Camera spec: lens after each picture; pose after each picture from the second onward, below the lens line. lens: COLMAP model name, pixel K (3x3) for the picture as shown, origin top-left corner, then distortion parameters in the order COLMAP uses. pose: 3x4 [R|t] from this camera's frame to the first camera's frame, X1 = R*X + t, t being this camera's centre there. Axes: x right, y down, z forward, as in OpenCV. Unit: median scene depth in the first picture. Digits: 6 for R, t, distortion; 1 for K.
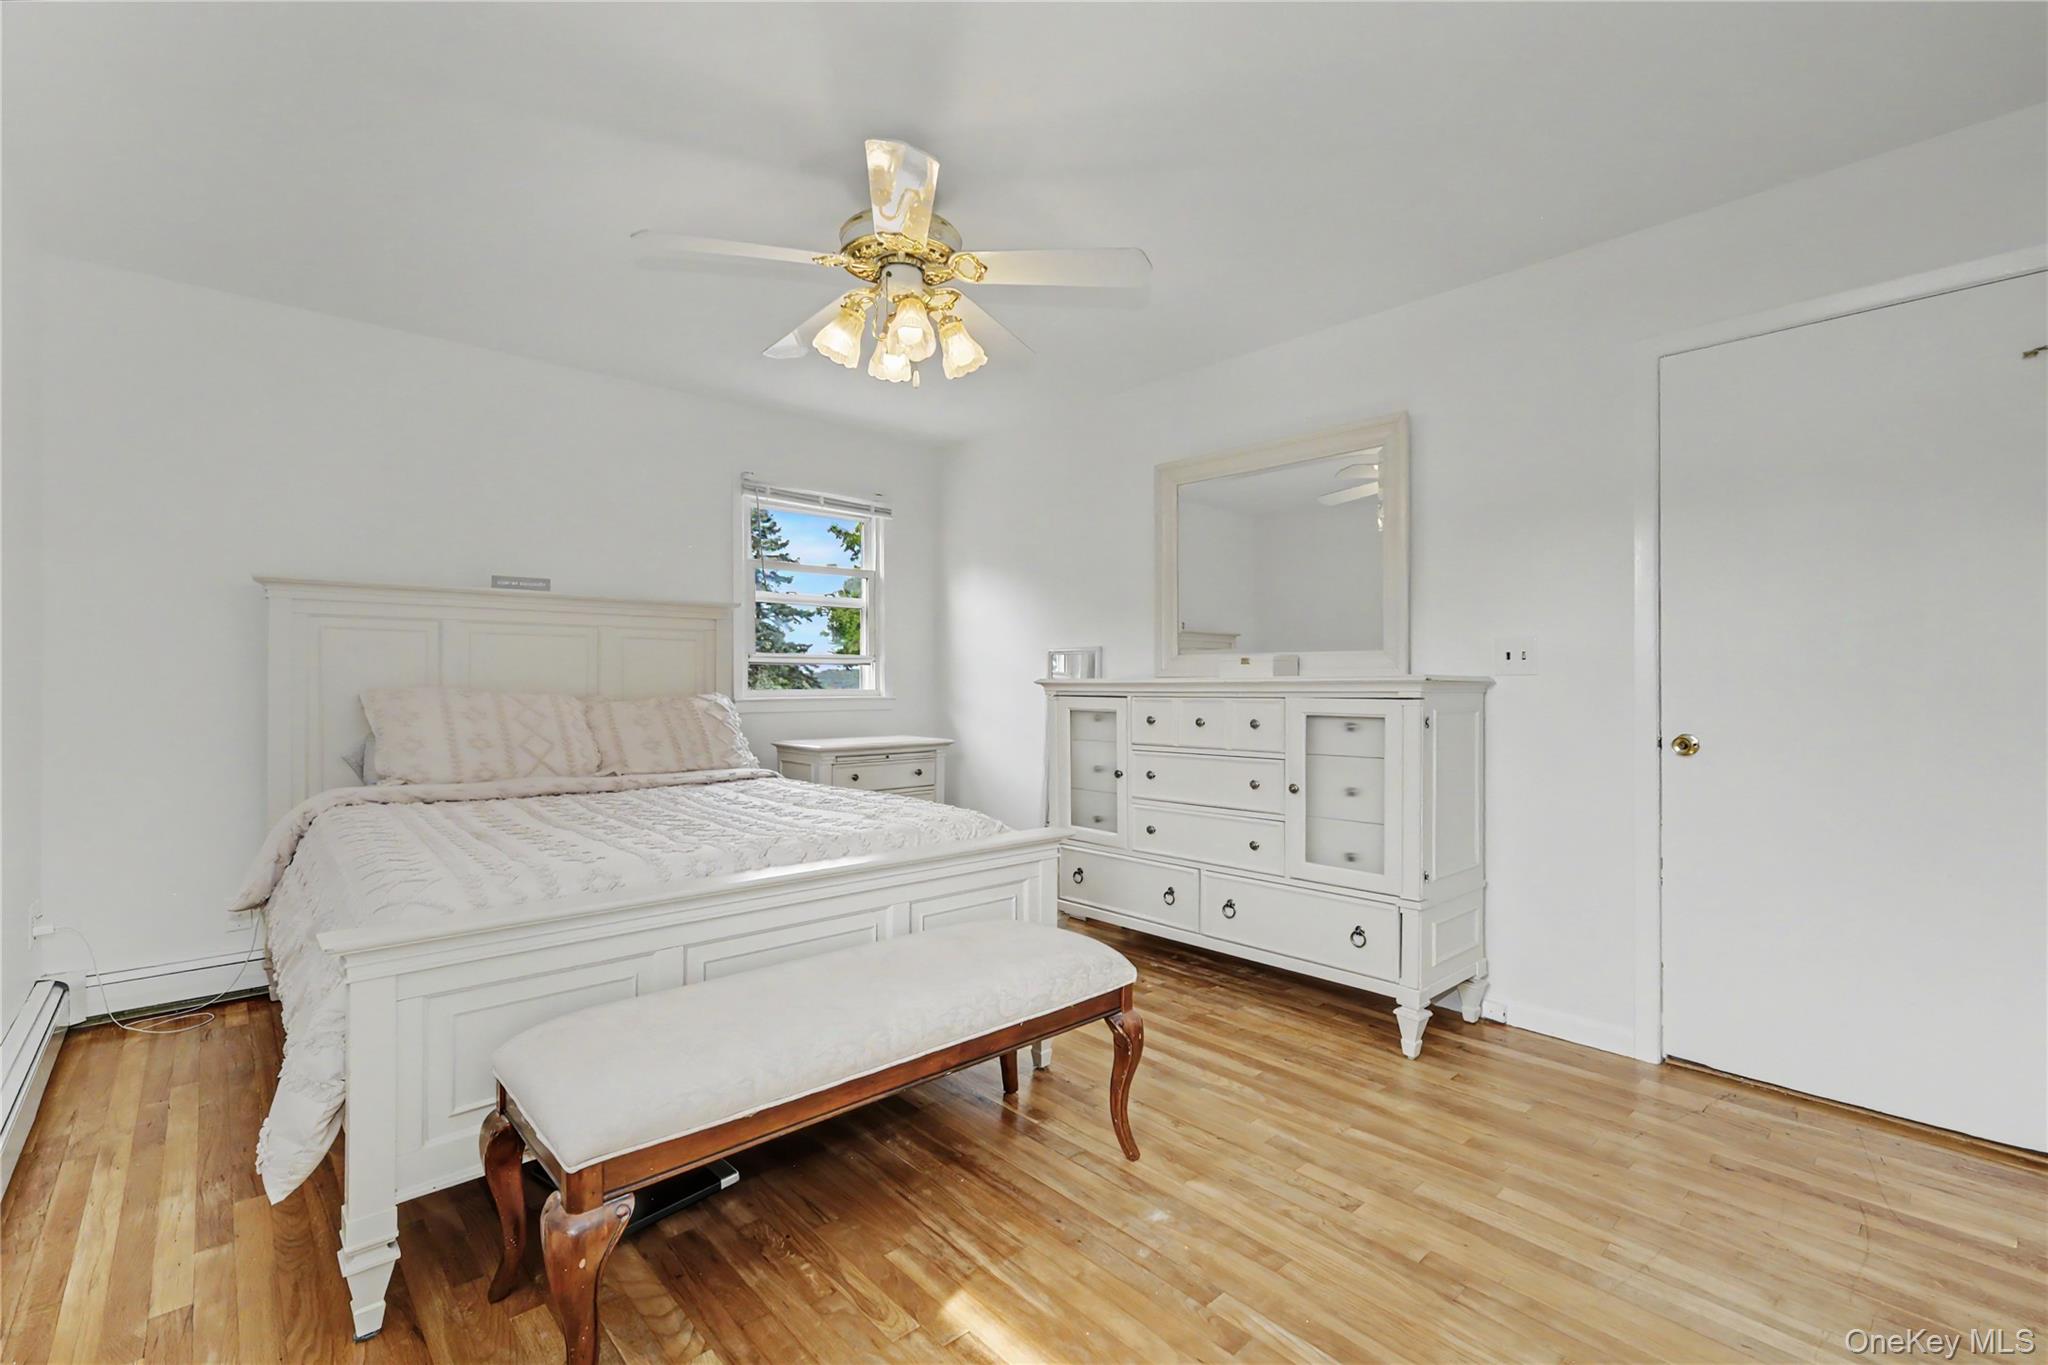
lens RADIAL K [[885.4, 0, 1019.1], [0, 885.4, 685.7], [0, 0, 1]] dist [-0.019126, -0.000179]
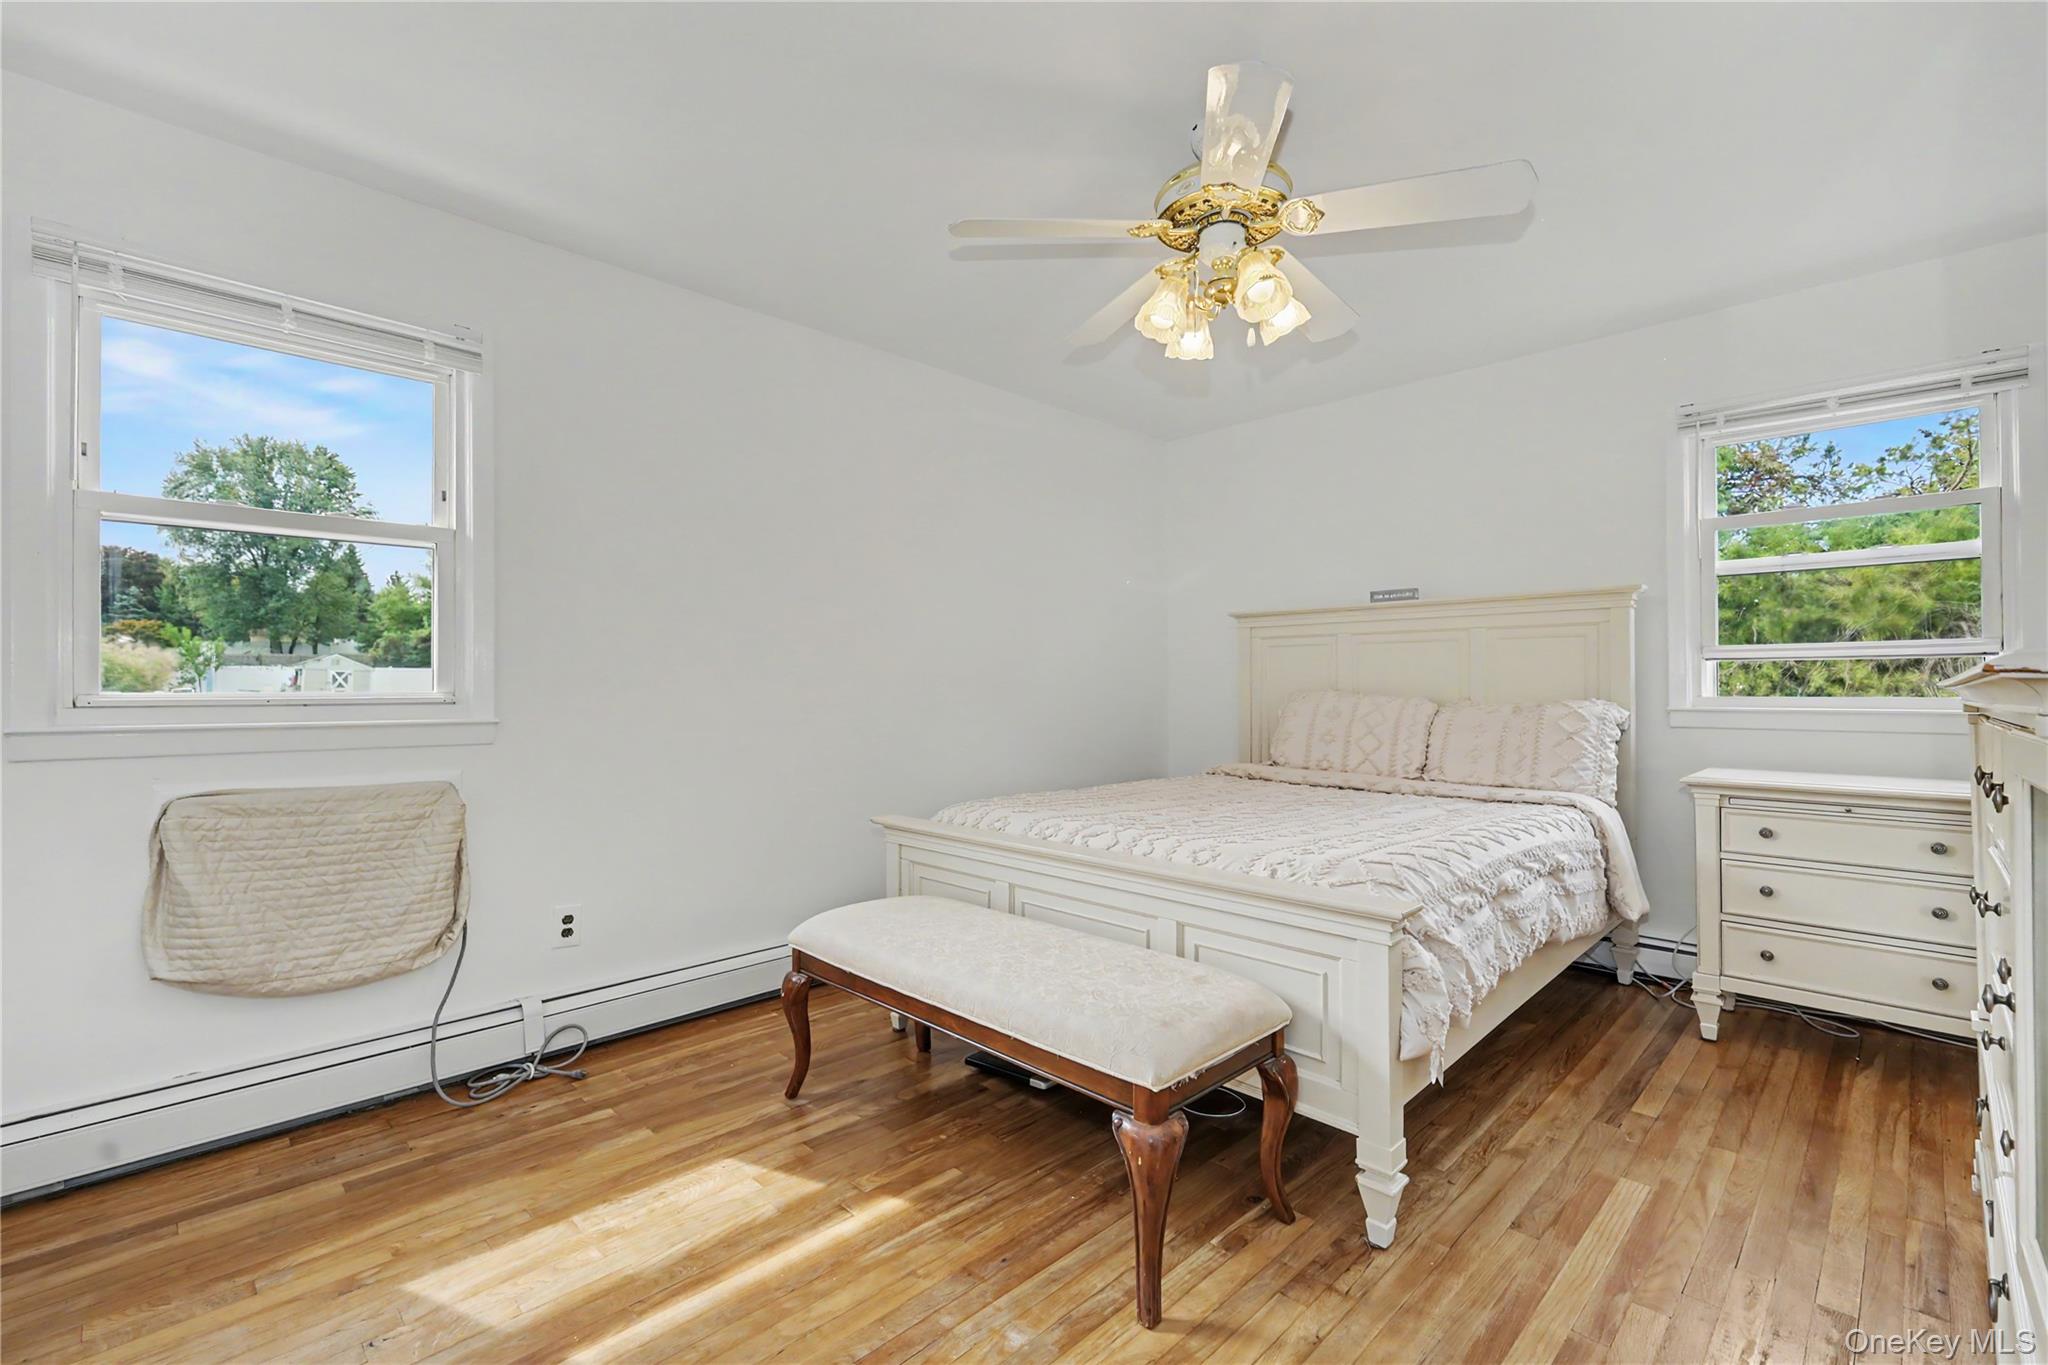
lens RADIAL K [[885.4, 0, 1019.1], [0, 885.4, 685.7], [0, 0, 1]] dist [-0.019126, -0.000179]
pose [[0.032261, -0.004386, -0.999470, 0.757636], [-0.003398, 0.999984, -0.004498, 0.001766], [0.999474, 0.003541, 0.032246, 0.761762]]
